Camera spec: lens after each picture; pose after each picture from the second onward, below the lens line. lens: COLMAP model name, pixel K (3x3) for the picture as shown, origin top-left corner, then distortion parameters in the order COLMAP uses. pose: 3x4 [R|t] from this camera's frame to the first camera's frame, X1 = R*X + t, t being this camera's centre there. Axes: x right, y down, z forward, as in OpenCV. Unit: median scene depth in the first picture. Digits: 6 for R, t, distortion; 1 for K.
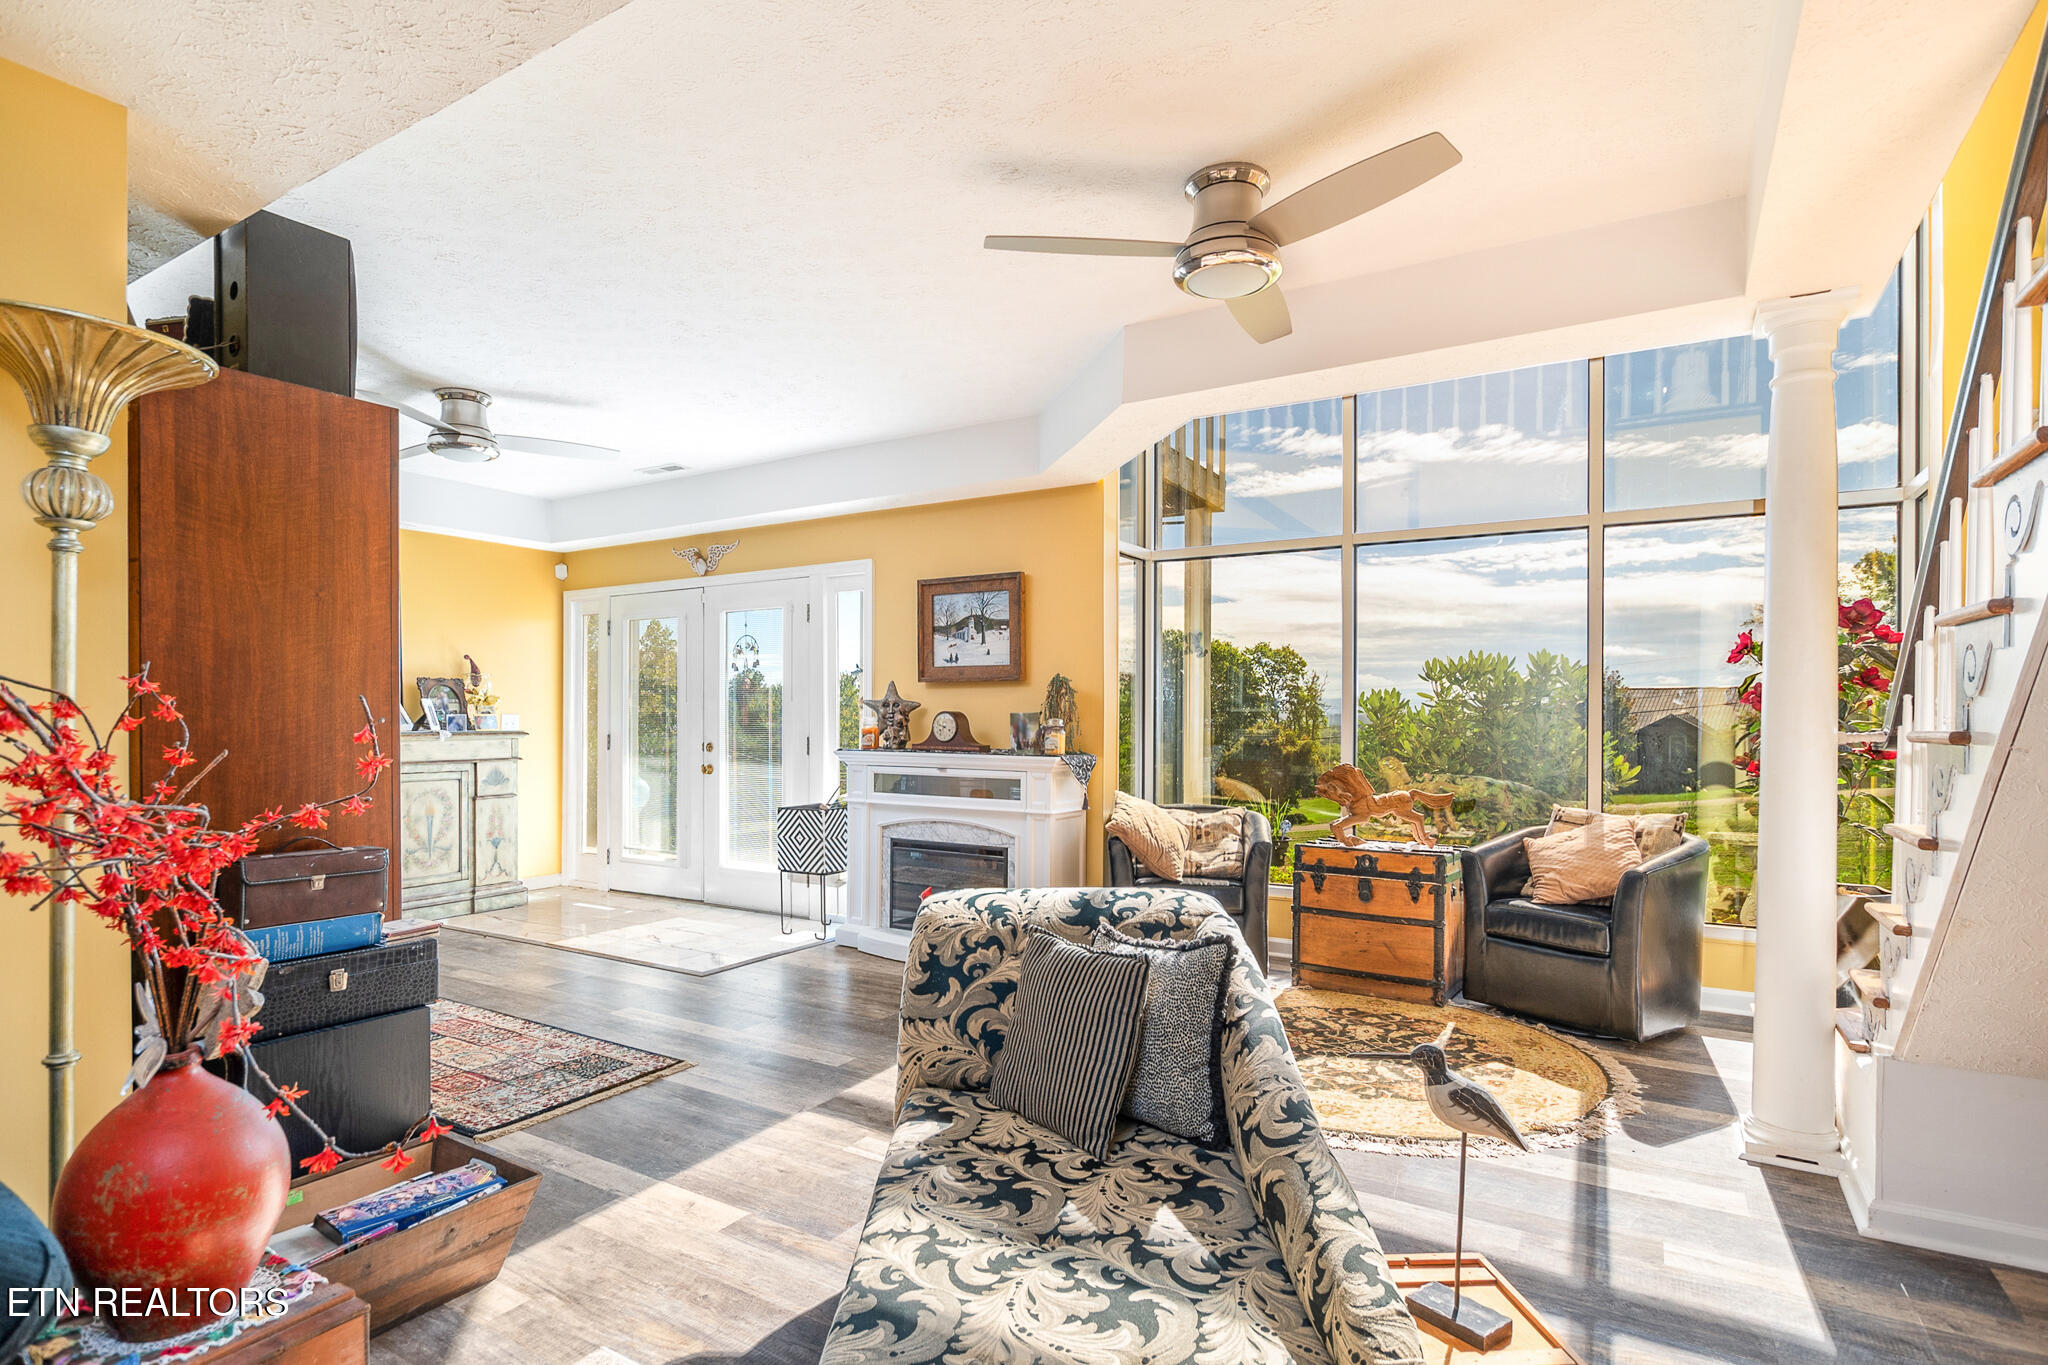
lens RADIAL K [[995.5, 0, 1034.1], [0, 995.5, 715.3], [0, 0, 1]] dist [-0.001711, -0.000844]
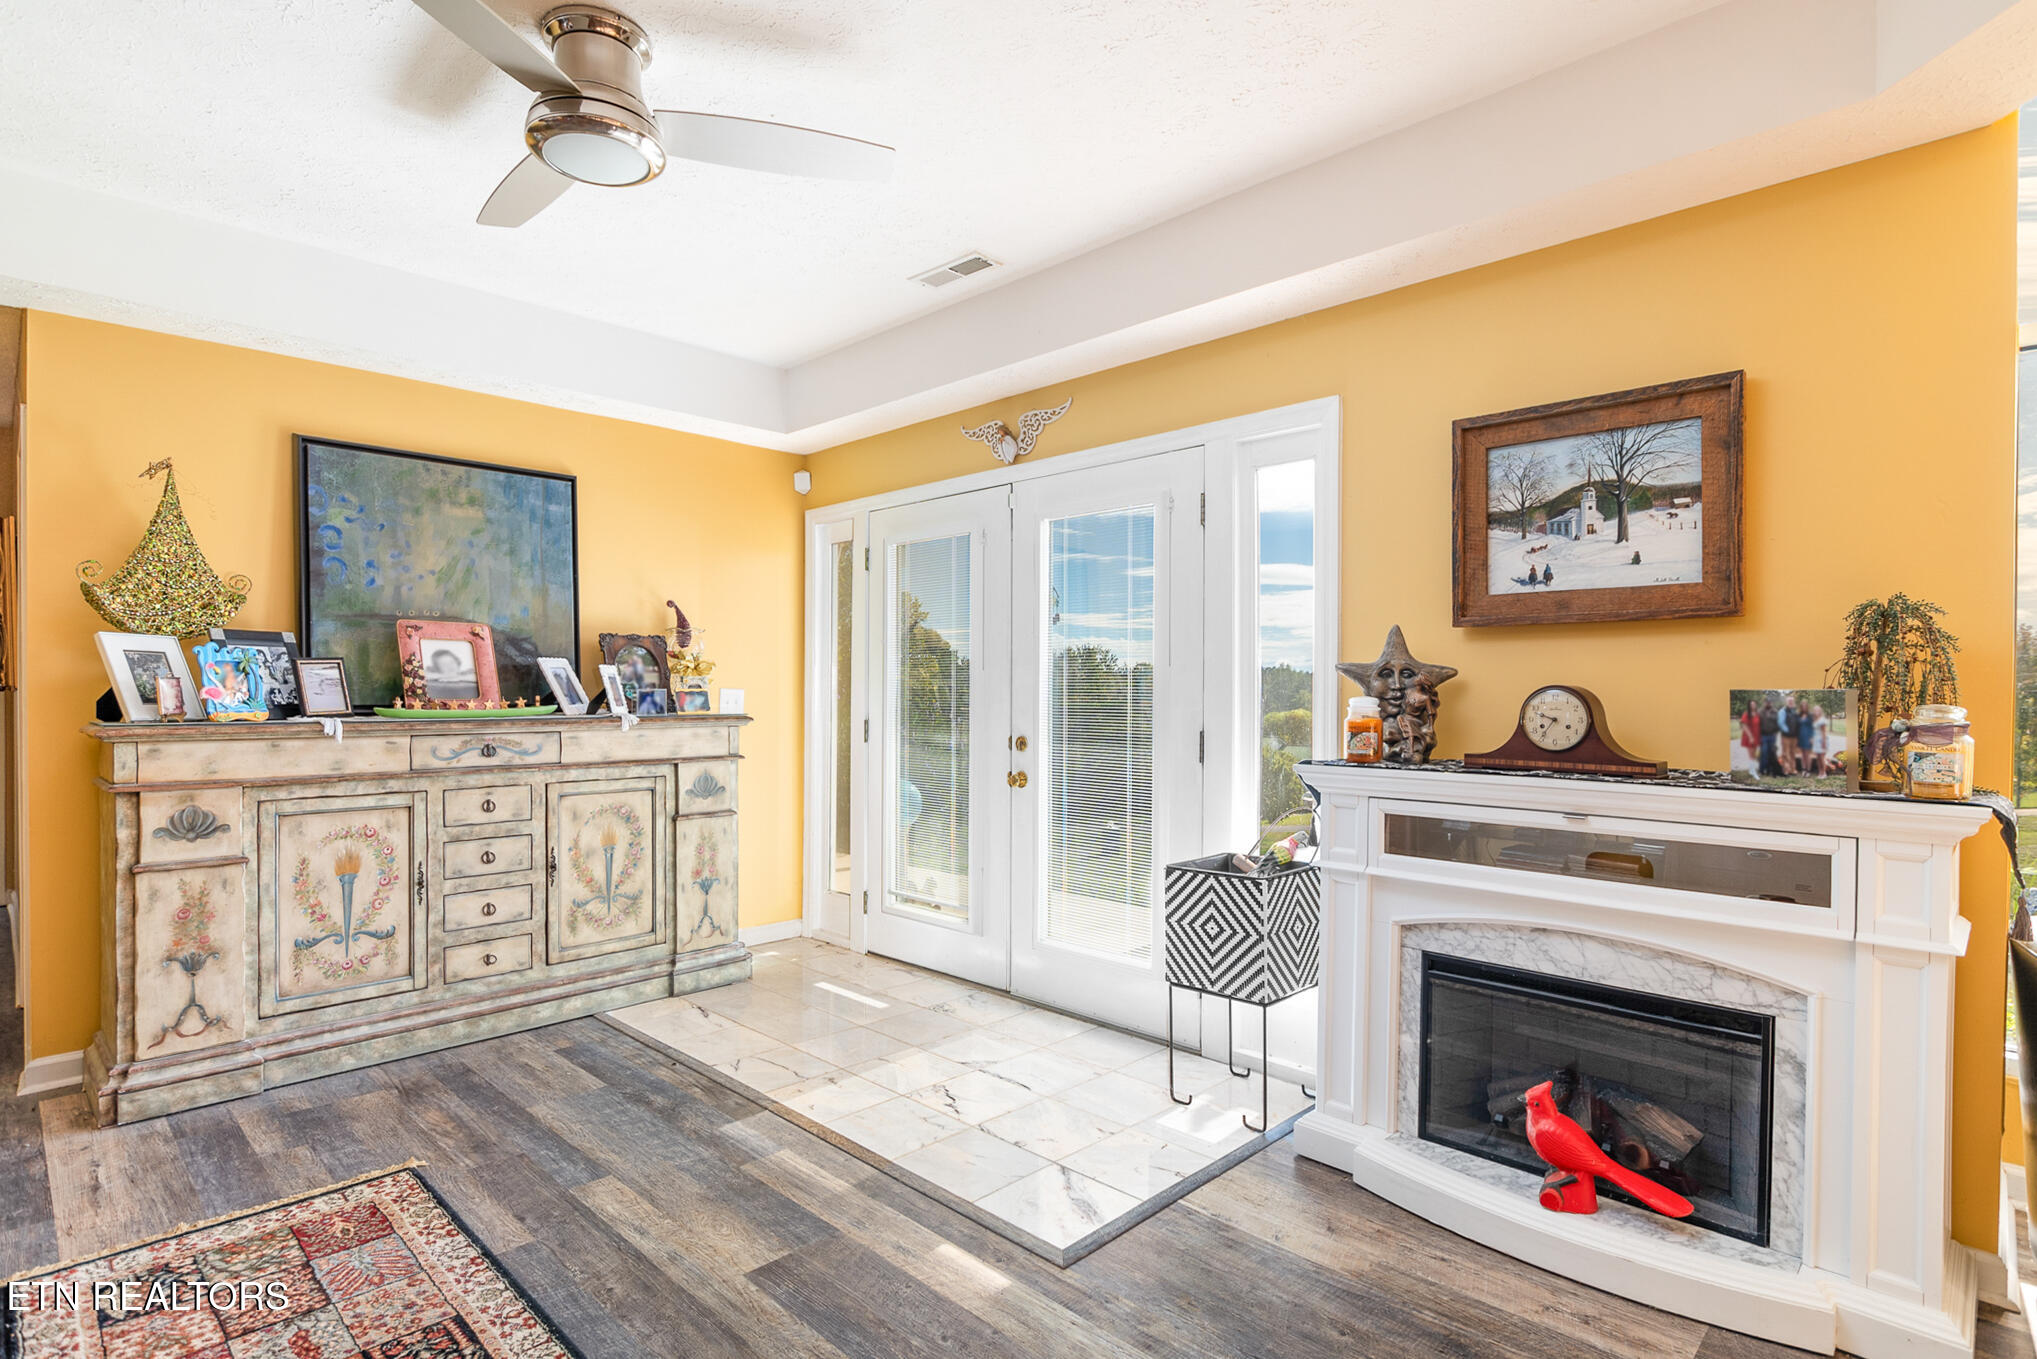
lens RADIAL K [[990.2, 0, 1013.9], [0, 990.2, 701.9], [0, 0, 1]] dist [-0.001711, -0.000844]
pose [[0.969231, 0.006404, -0.246069, -0.209935], [-0.003682, 0.999927, 0.011517, -0.000877], [0.246124, -0.010257, 0.969184, 0.475401]]
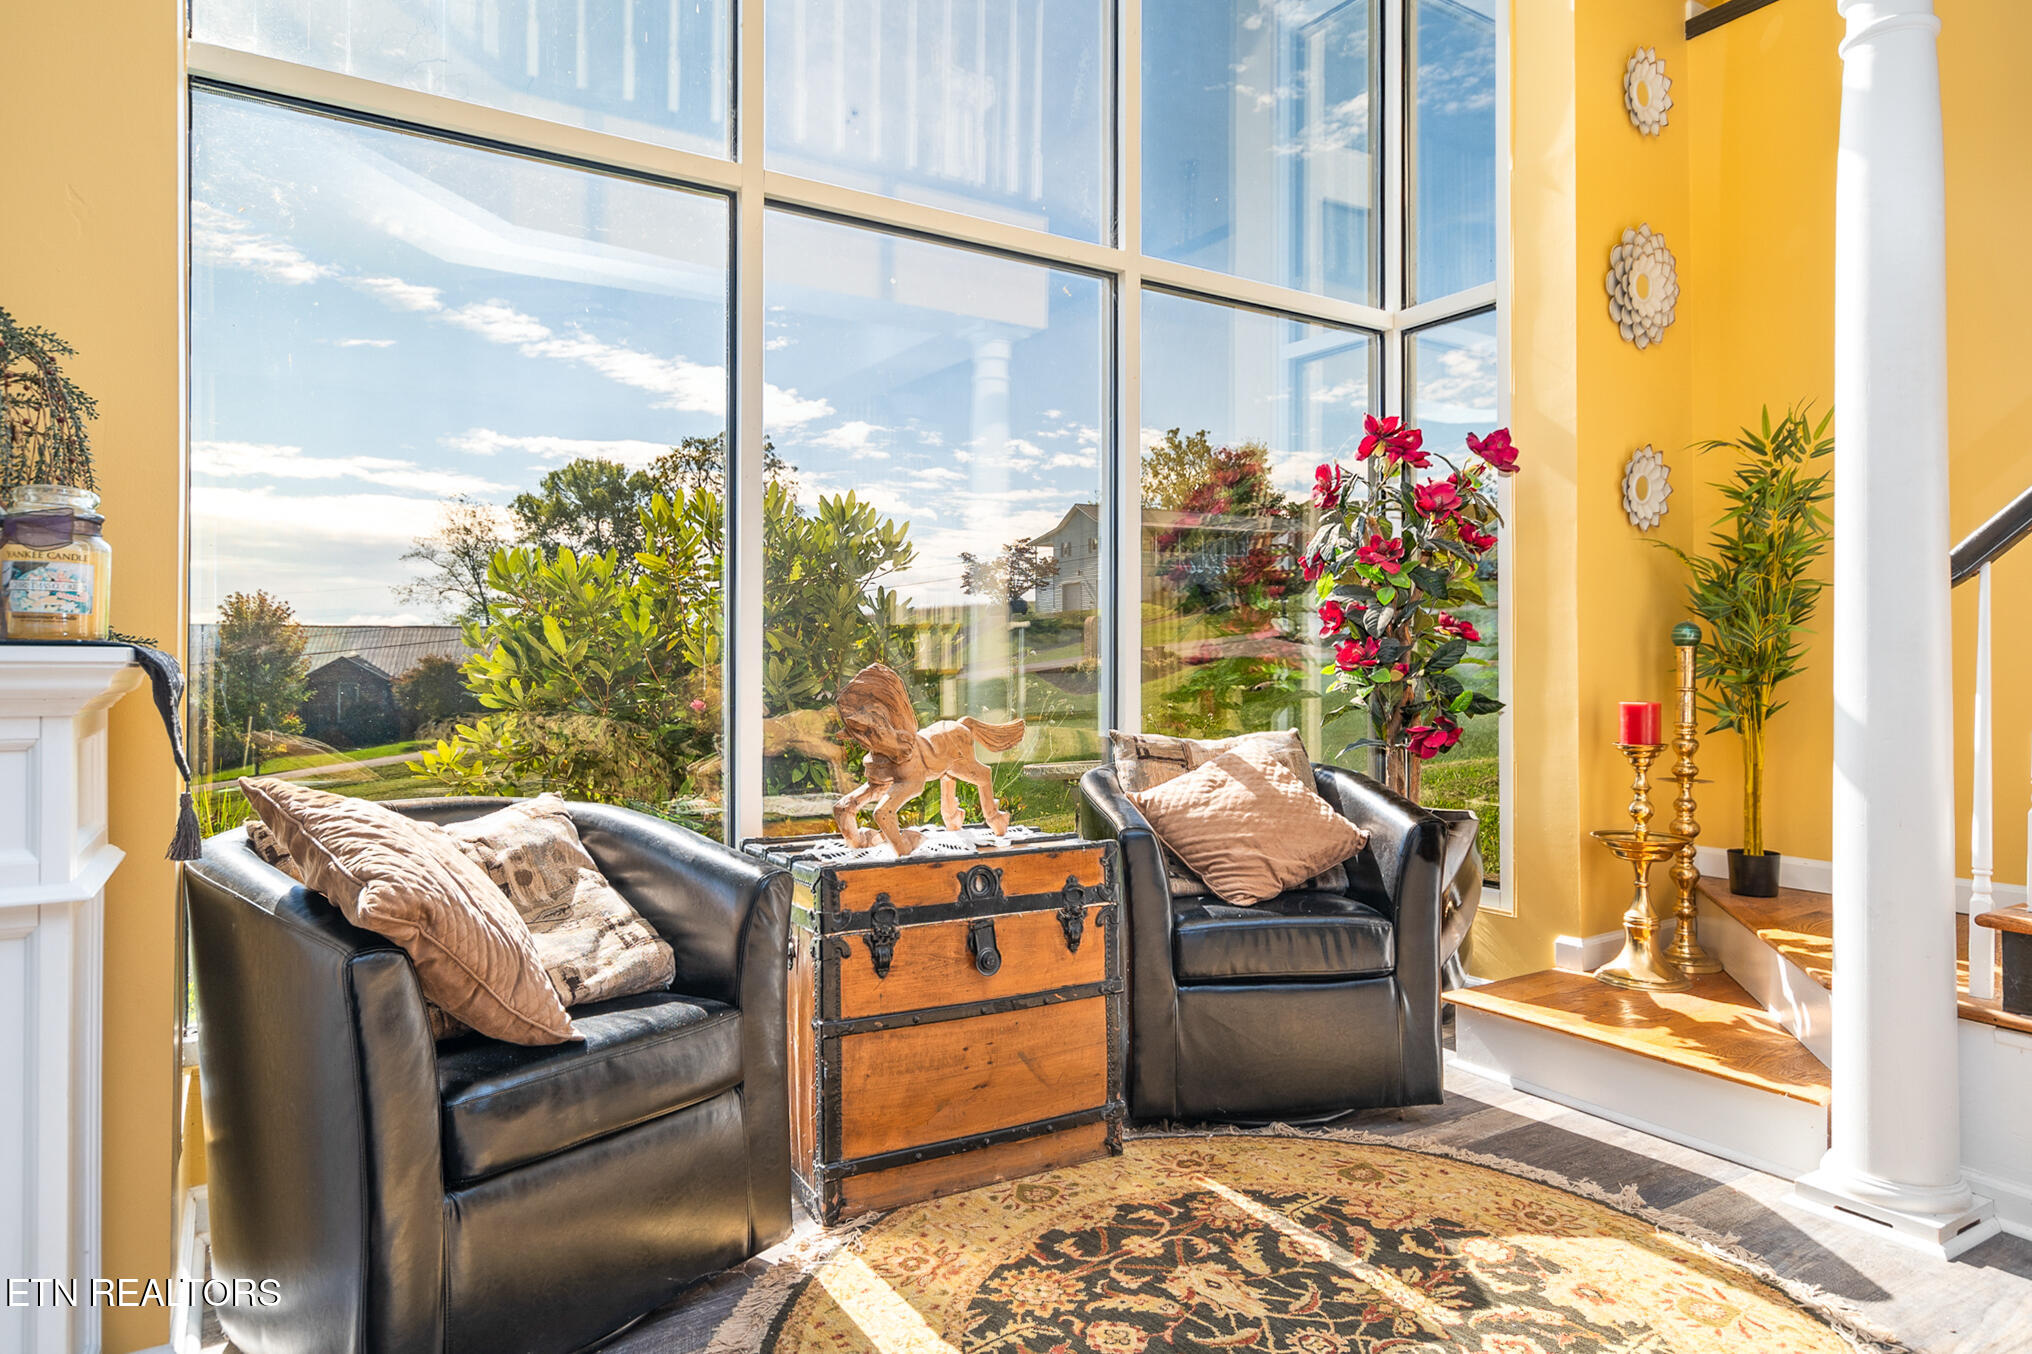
lens RADIAL K [[1209.8, 0, 1004.1], [0, 1209.8, 673.9], [0, 0, 1]] dist [0.011283, 0.001683]
pose [[0.456633, -0.008336, 0.889616, -0.112593], [-0.000121, 0.999956, 0.009432, 0.040451], [-0.889655, -0.004415, 0.456612, 0.606177]]
